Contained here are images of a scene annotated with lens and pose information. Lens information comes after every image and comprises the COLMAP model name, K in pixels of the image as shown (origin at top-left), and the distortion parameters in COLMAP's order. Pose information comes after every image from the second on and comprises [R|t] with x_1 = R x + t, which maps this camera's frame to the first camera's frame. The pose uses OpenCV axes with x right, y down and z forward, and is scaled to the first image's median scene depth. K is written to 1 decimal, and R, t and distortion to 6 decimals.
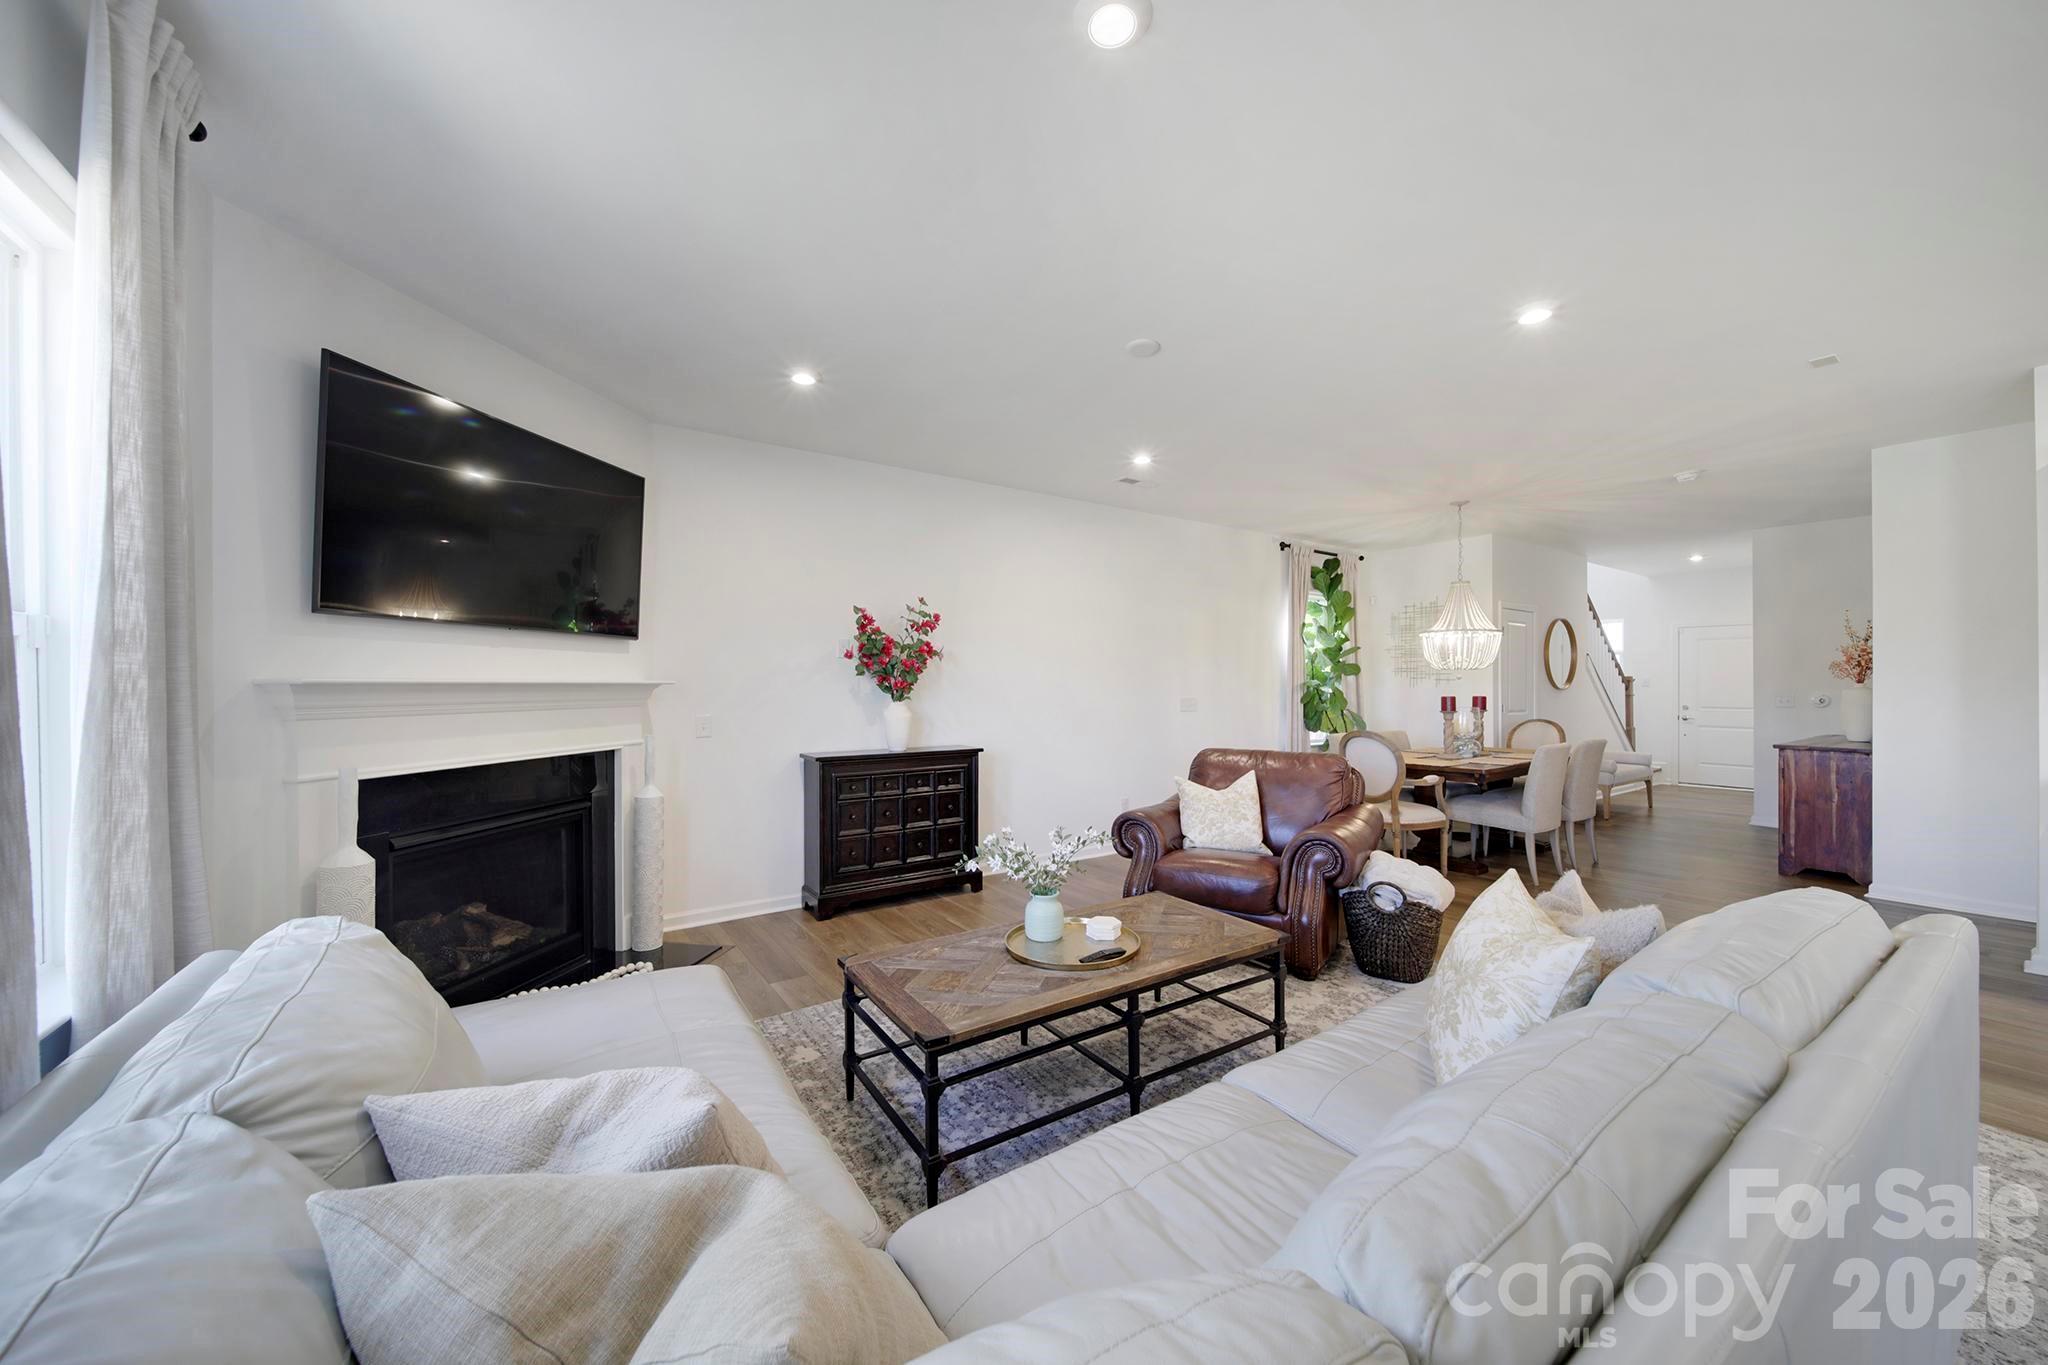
lens RADIAL K [[719.2, 0, 1012.1], [0, 719.2, 681.7], [0, 0, 1]] dist [0.000408, -0.001665]
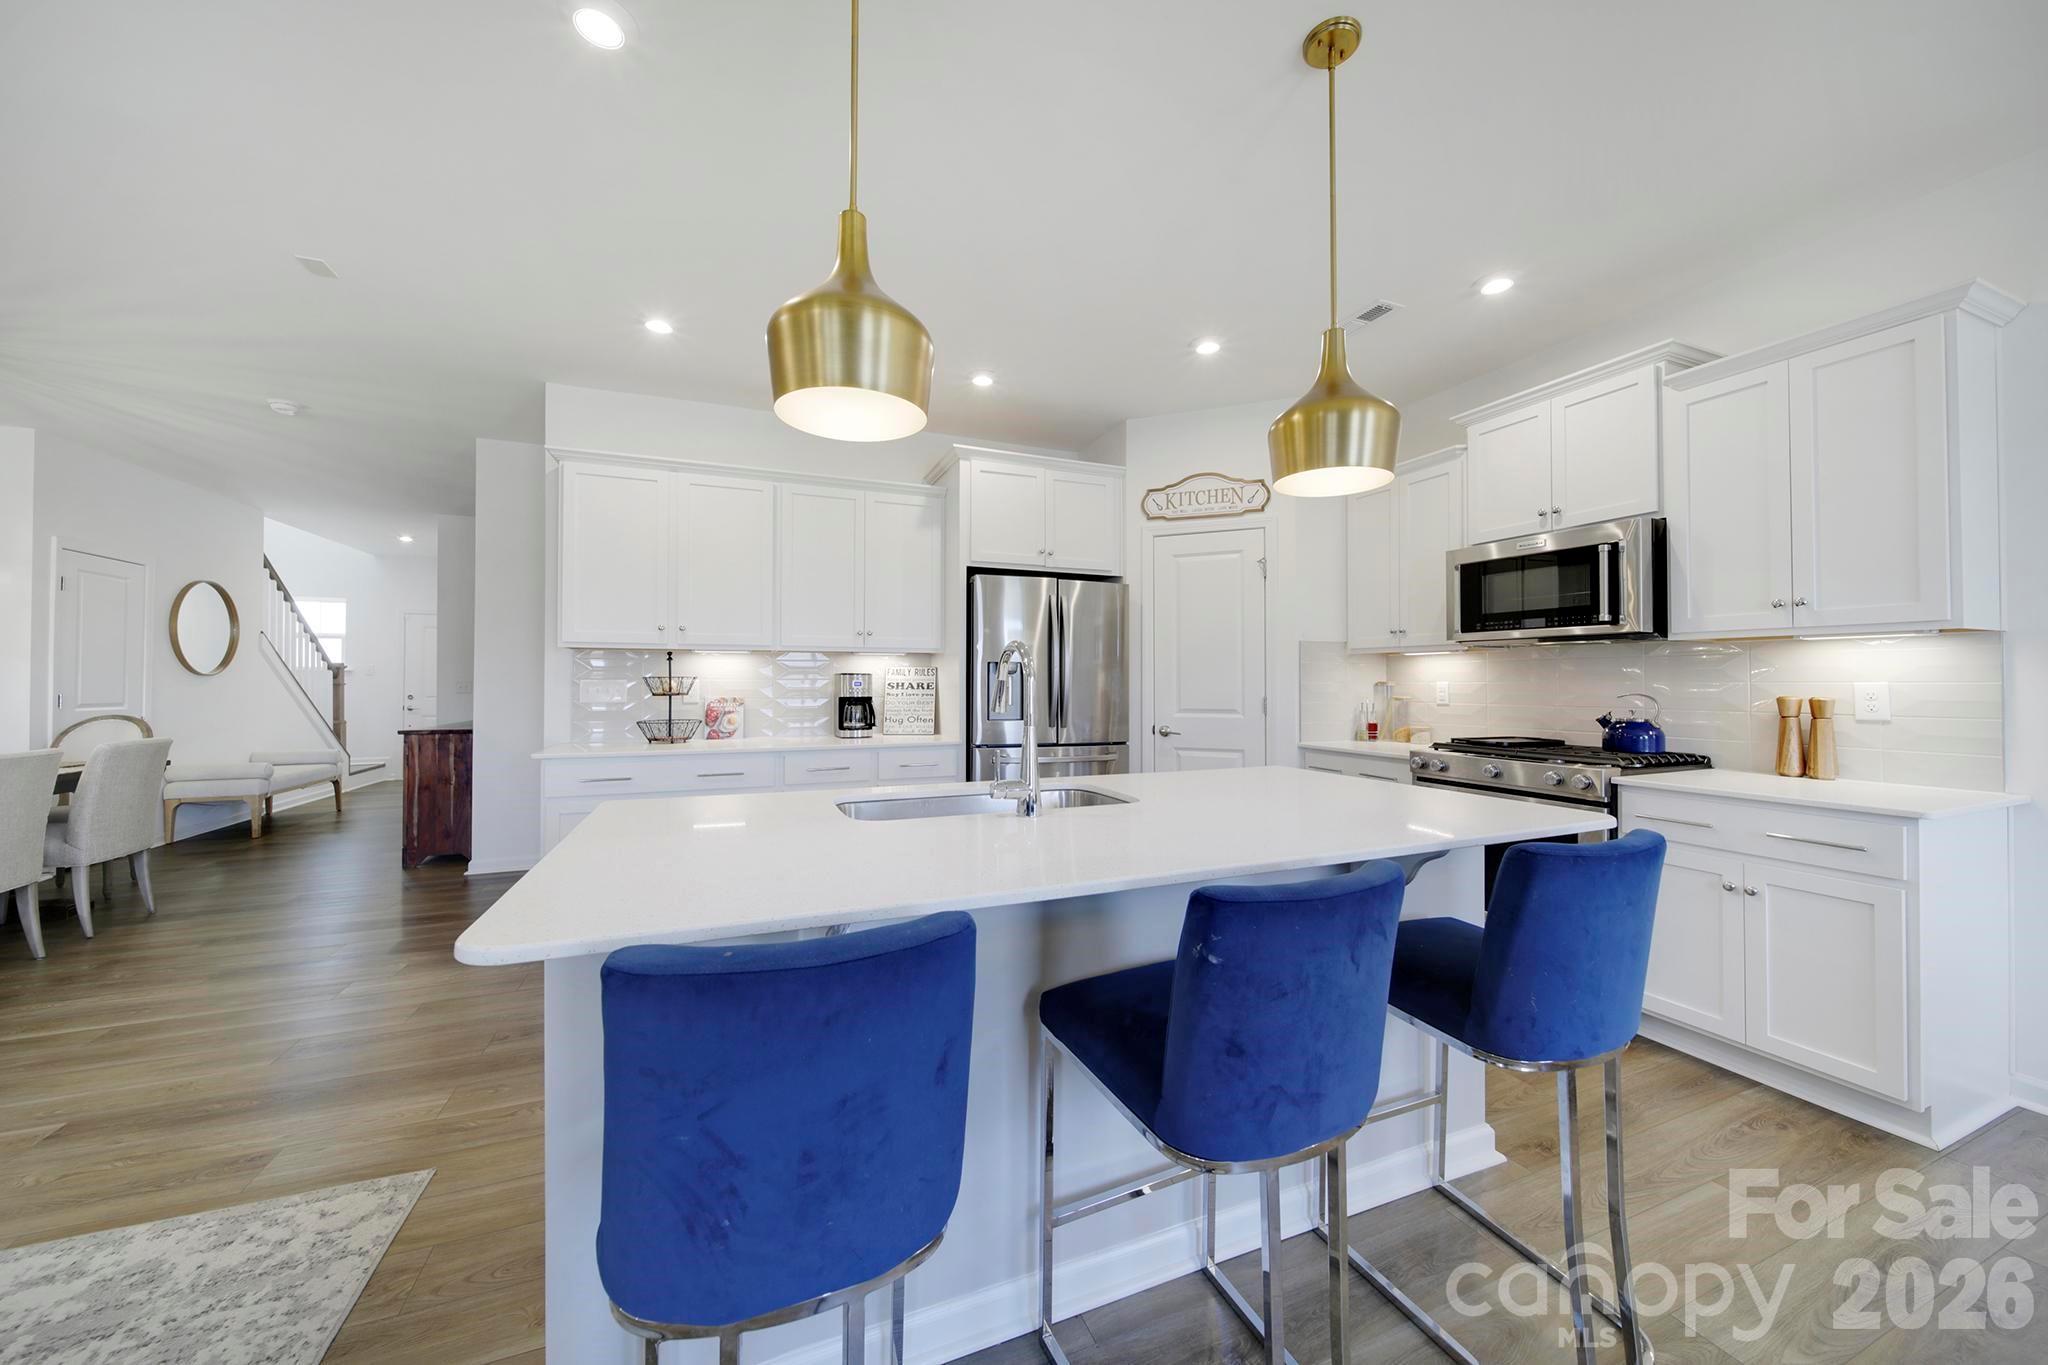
lens RADIAL K [[719.2, 0, 1029.2], [0, 719.2, 669.5], [0, 0, 1]] dist [0.000408, -0.001665]
pose [[0.204678, 0.019178, 0.978641, 0.328955], [-0.005842, 0.999814, -0.018371, 0.021376], [-0.978812, -0.001957, 0.204752, 0.005598]]
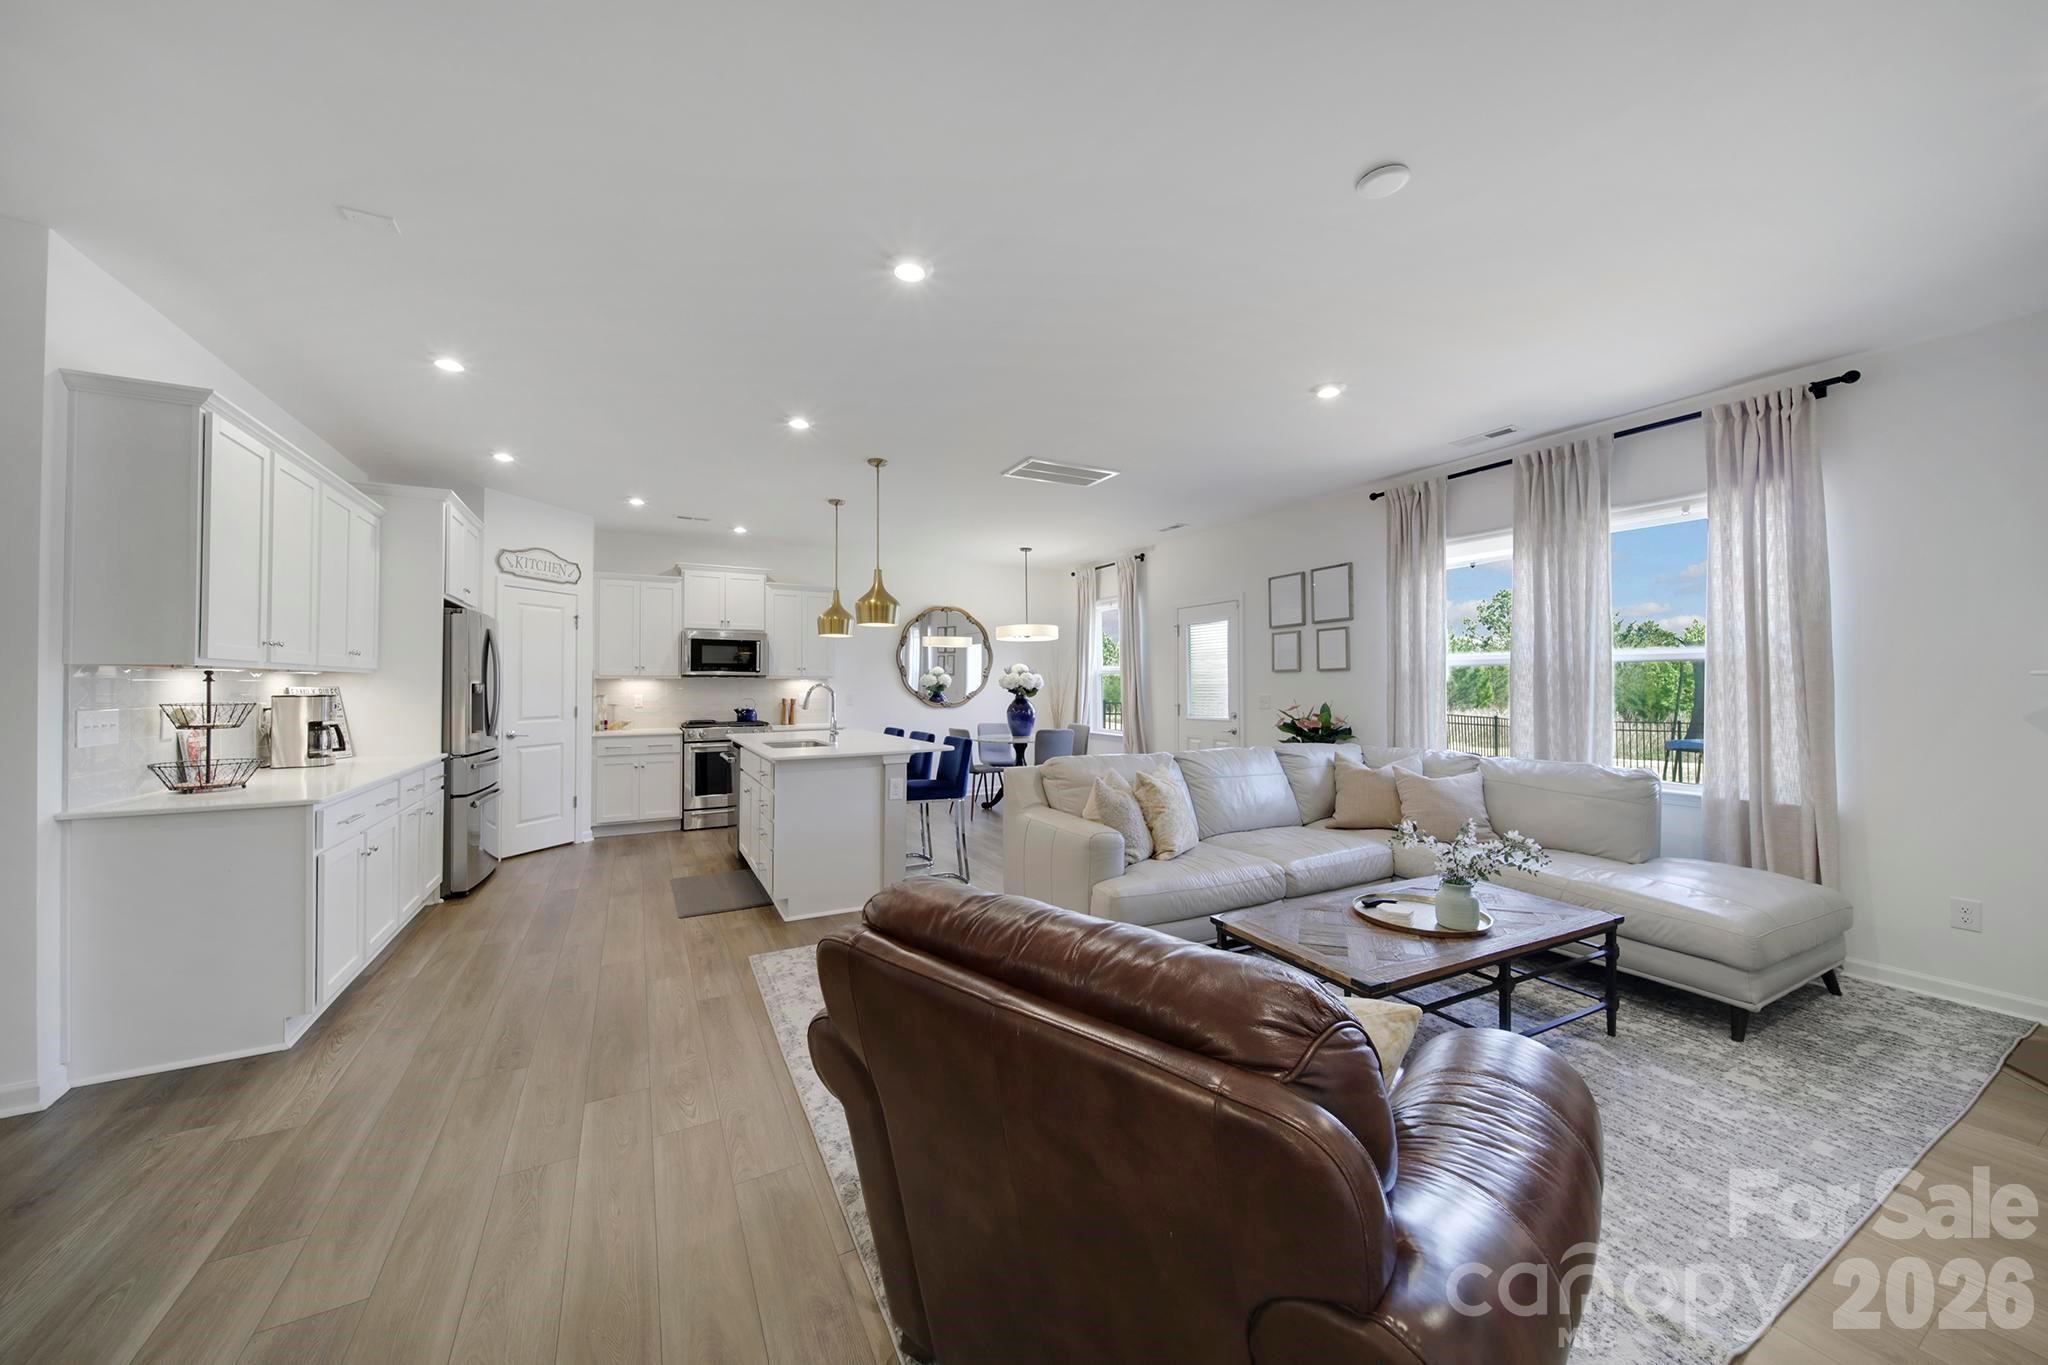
lens RADIAL K [[719.2, 0, 1019.7], [0, 719.2, 671.7], [0, 0, 1]] dist [0.000408, -0.001665]
pose [[-0.994939, 0.007154, 0.100224, 0.290140], [0.004922, 0.999735, -0.022508, 0.007818], [-0.100358, -0.021901, -0.994710, 1.084367]]
